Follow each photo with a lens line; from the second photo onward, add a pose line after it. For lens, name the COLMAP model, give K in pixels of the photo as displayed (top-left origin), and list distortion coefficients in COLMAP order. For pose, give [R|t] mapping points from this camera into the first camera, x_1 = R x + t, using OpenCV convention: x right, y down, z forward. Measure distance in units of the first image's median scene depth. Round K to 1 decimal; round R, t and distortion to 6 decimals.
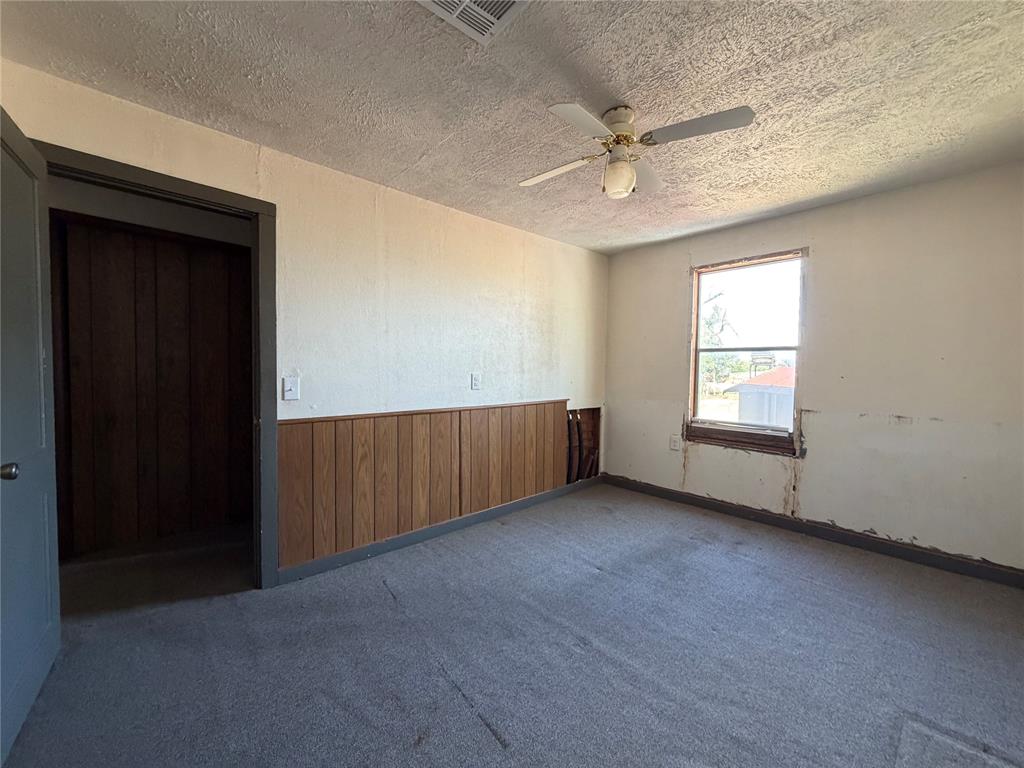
lens RADIAL K [[409.8, 0, 509.2], [0, 409.8, 385.0], [0, 0, 1]] dist [0.000821, 0.000268]
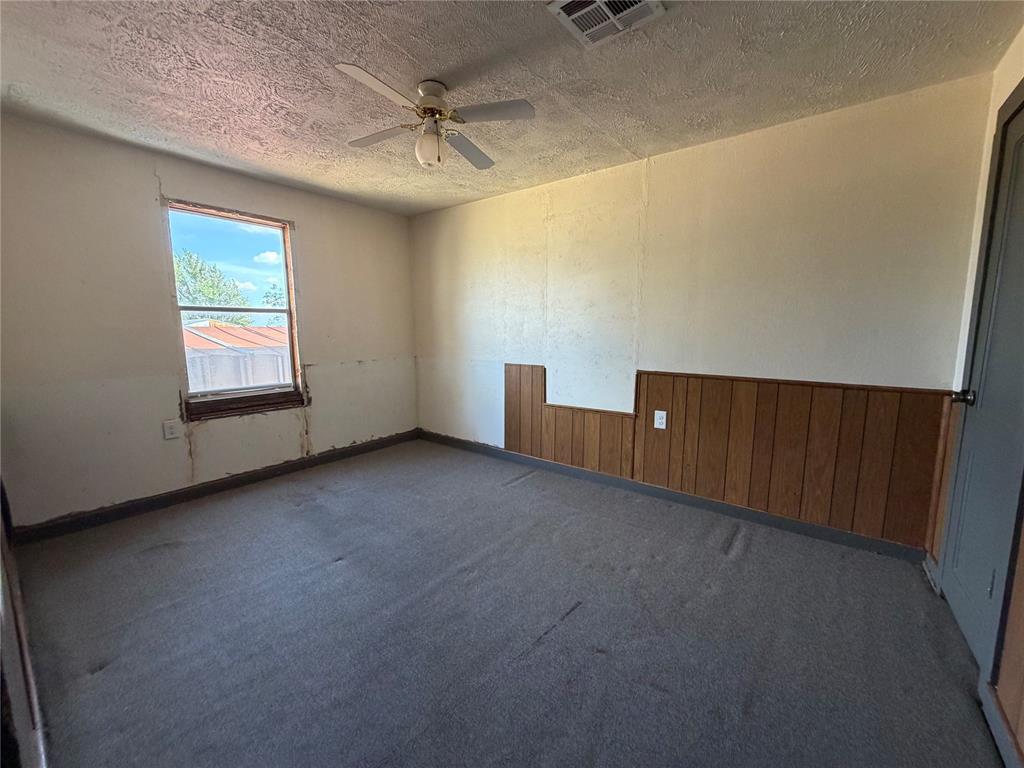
lens RADIAL K [[409.8, 0, 509.2], [0, 409.8, 385.0], [0, 0, 1]] dist [0.000821, 0.000268]
pose [[-0.171469, -0.142362, 0.974850, -0.534472], [0.044004, 0.987410, 0.151936, -0.035502], [-0.984206, 0.068949, -0.163045, 0.615099]]
